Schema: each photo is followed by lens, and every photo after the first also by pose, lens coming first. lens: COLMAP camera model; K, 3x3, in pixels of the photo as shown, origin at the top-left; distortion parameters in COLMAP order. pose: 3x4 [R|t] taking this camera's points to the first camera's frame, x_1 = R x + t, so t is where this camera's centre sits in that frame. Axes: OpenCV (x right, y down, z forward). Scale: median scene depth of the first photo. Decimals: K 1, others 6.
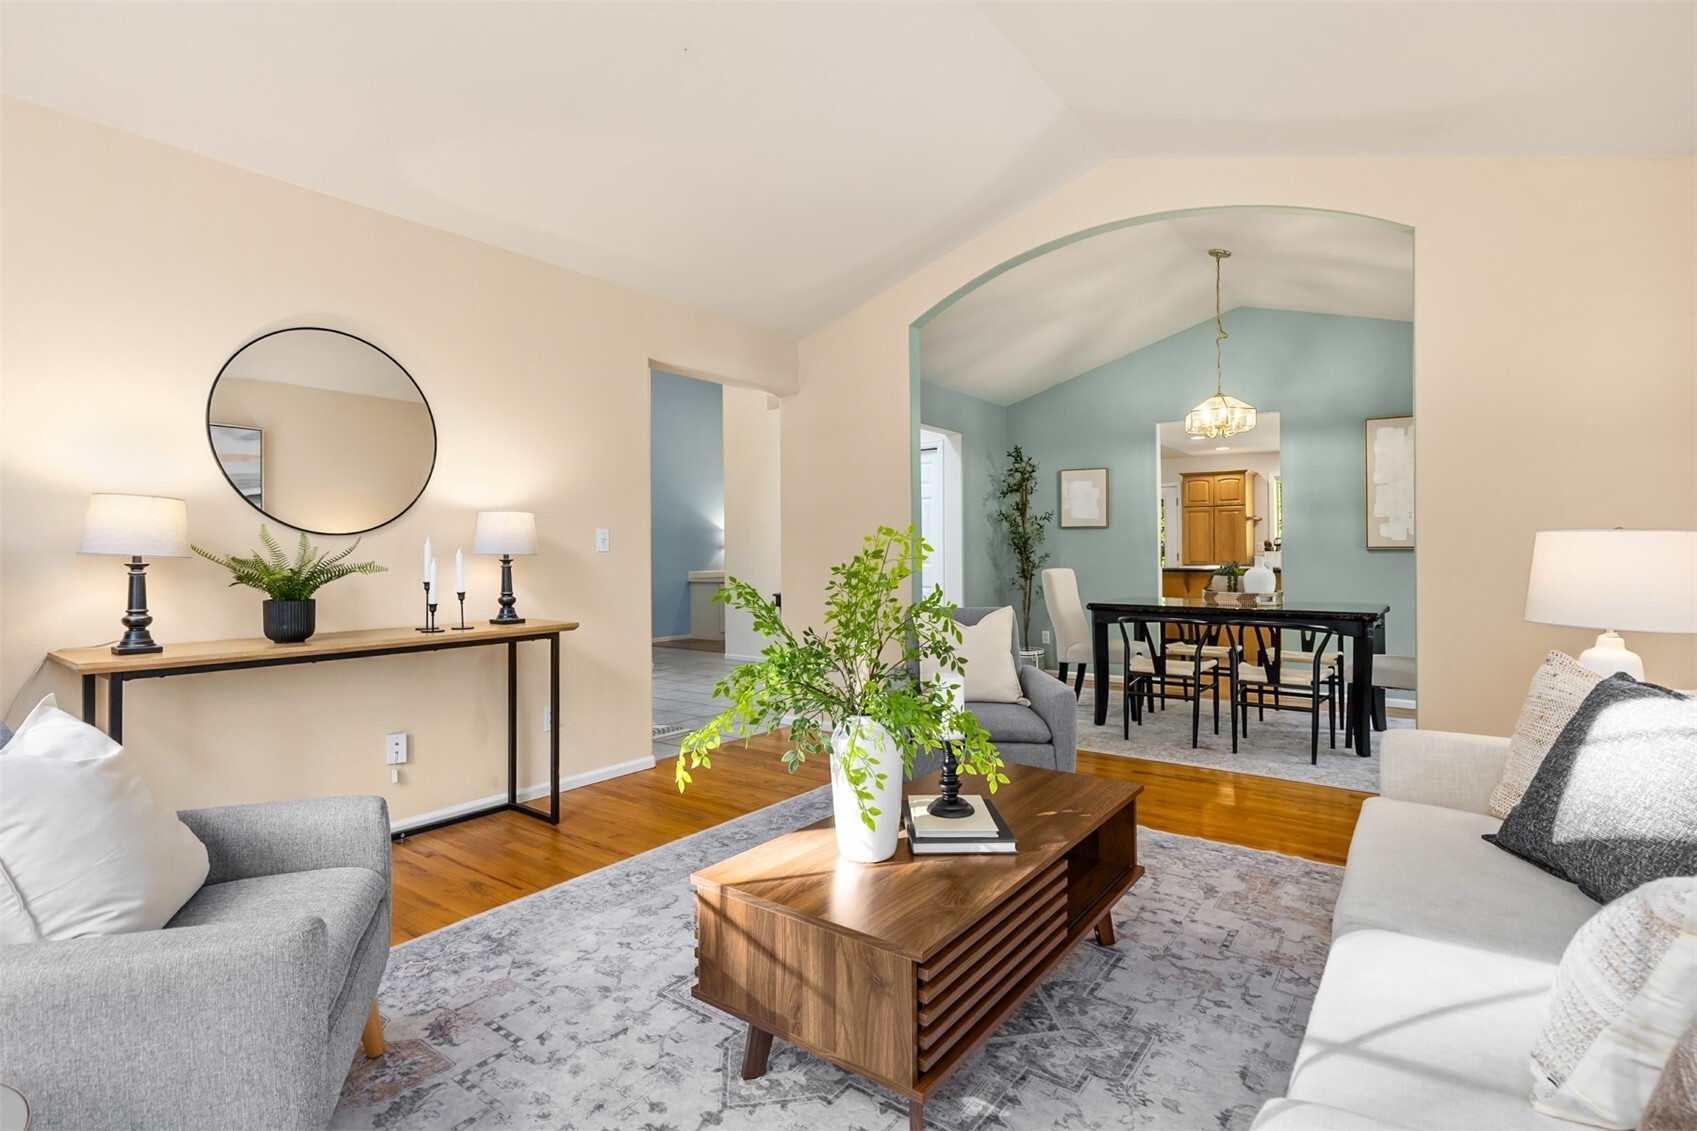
lens RADIAL K [[818.3, 0, 819.8], [0, 818.3, 552.5], [0, 0, 1]] dist [0.004337, -0.000445]
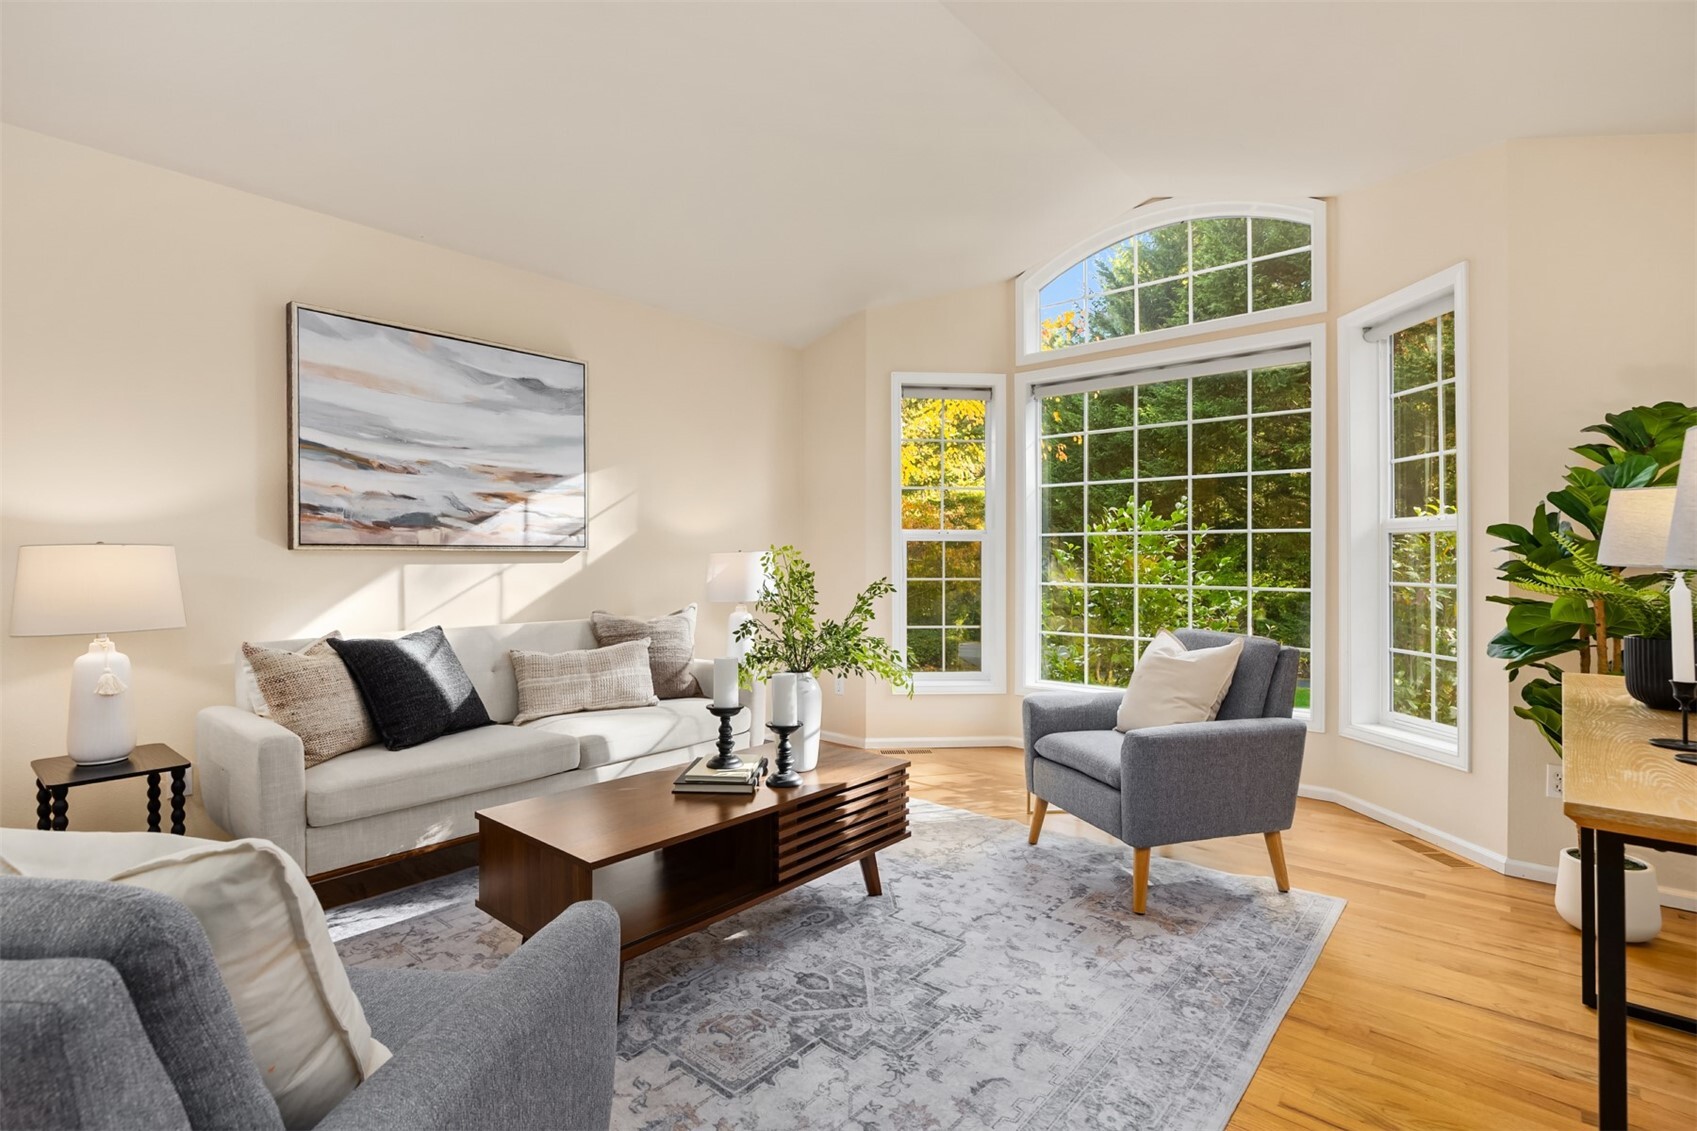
lens RADIAL K [[818.3, 0, 840.5], [0, 818.3, 557.3], [0, 0, 1]] dist [0.004337, -0.000445]
pose [[-0.998927, 0.001816, 0.046273, -0.062017], [0.001550, 0.999982, -0.005800, -0.001934], [-0.046282, -0.005722, -0.998912, 1.756293]]
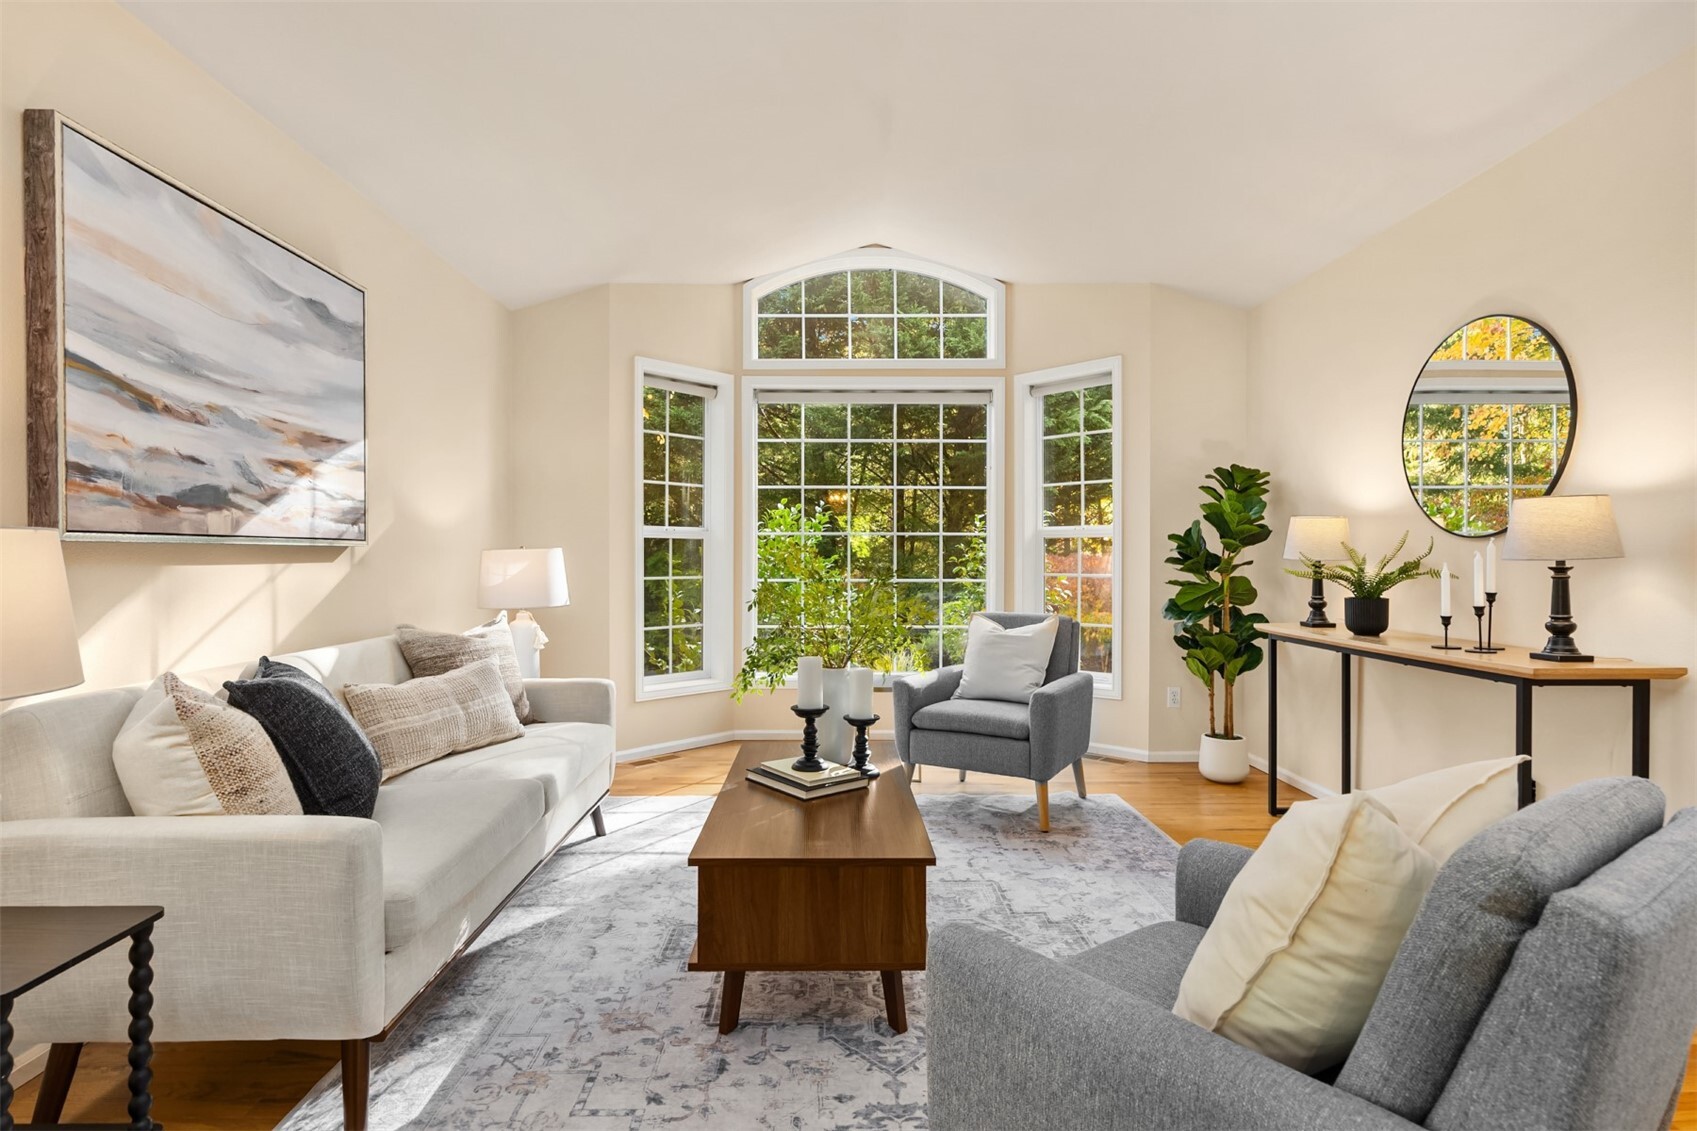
lens RADIAL K [[859.0, 0, 848.1], [0, 859.0, 558.4], [0, 0, 1]] dist [0.001145, 0.008061]
pose [[-0.775841, 0.003674, -0.630917, 0.726990], [0.005272, 0.999986, -0.000659, -0.001905], [0.630906, -0.003837, -0.775850, 1.587004]]
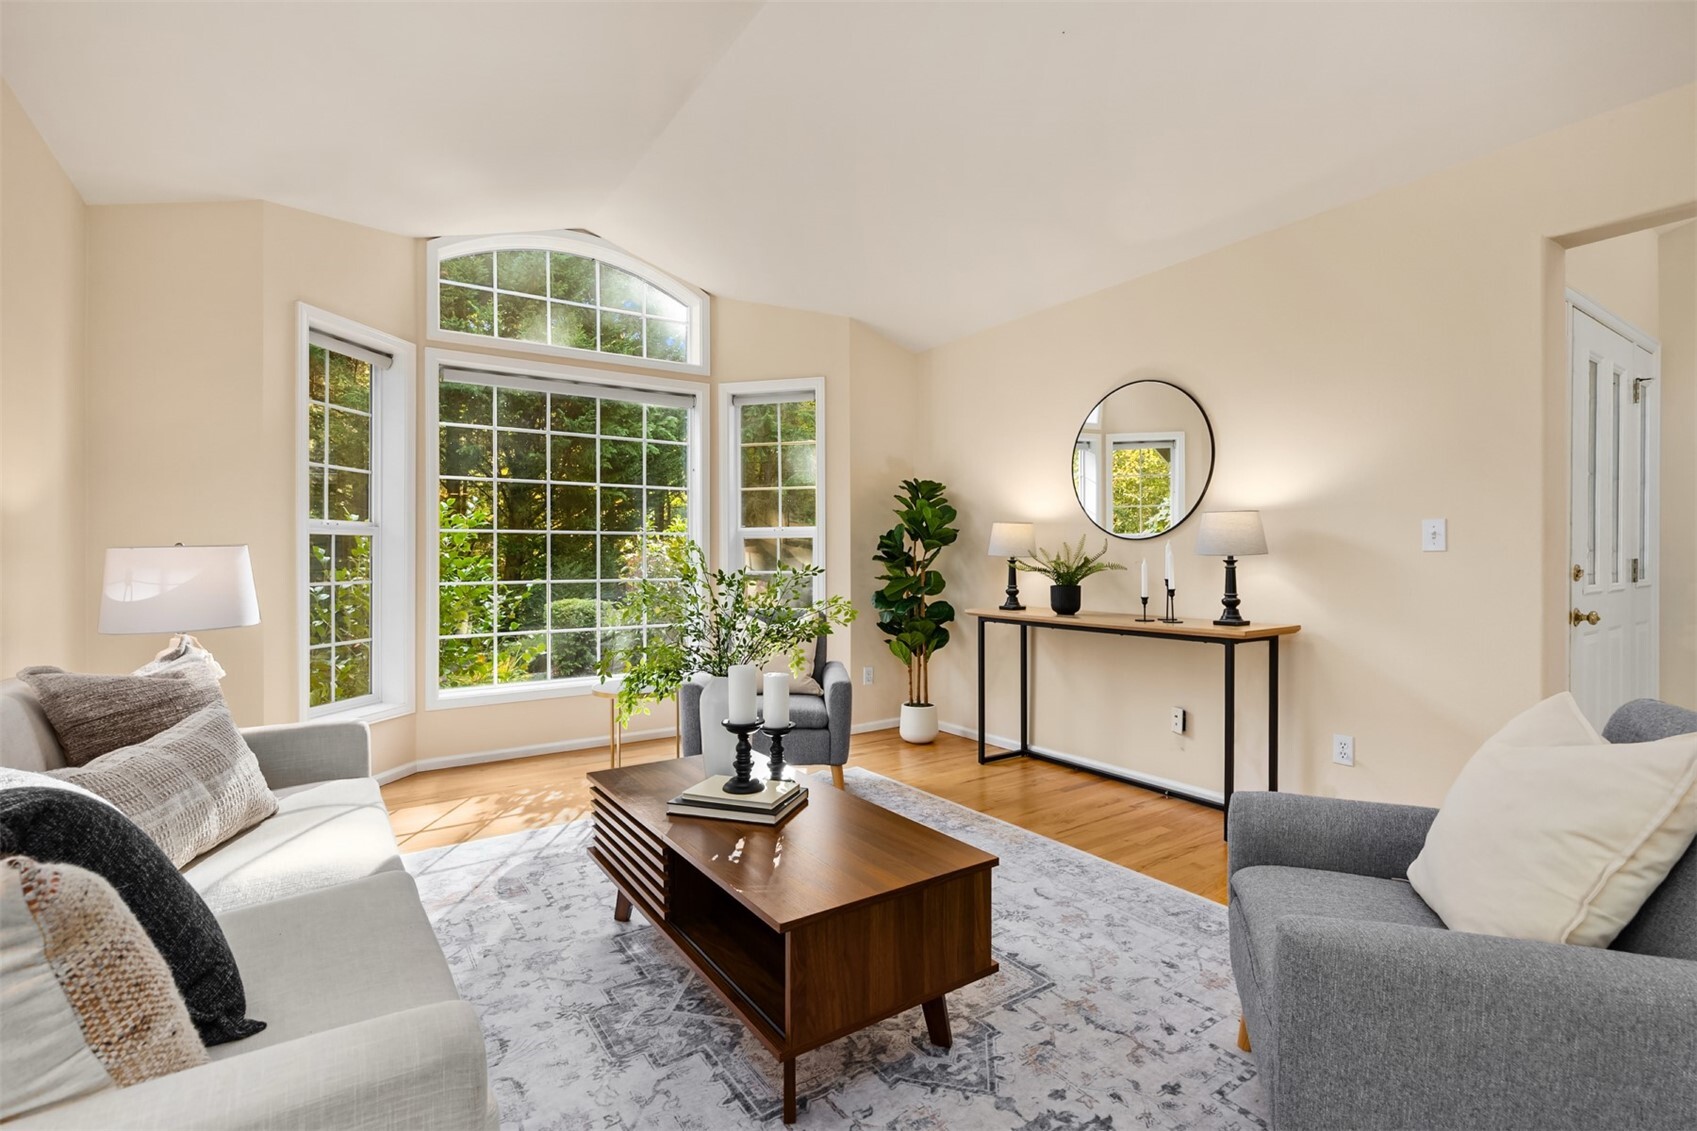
lens RADIAL K [[768.6, 0, 844.5], [0, 768.6, 552.5], [0, 0, 1]] dist [0.000199, 0.001029]
pose [[-0.305591, -0.000352, -0.952163, 0.868973], [0.010771, 0.999935, -0.003827, -0.002645], [0.952102, -0.011425, -0.305568, 1.128766]]
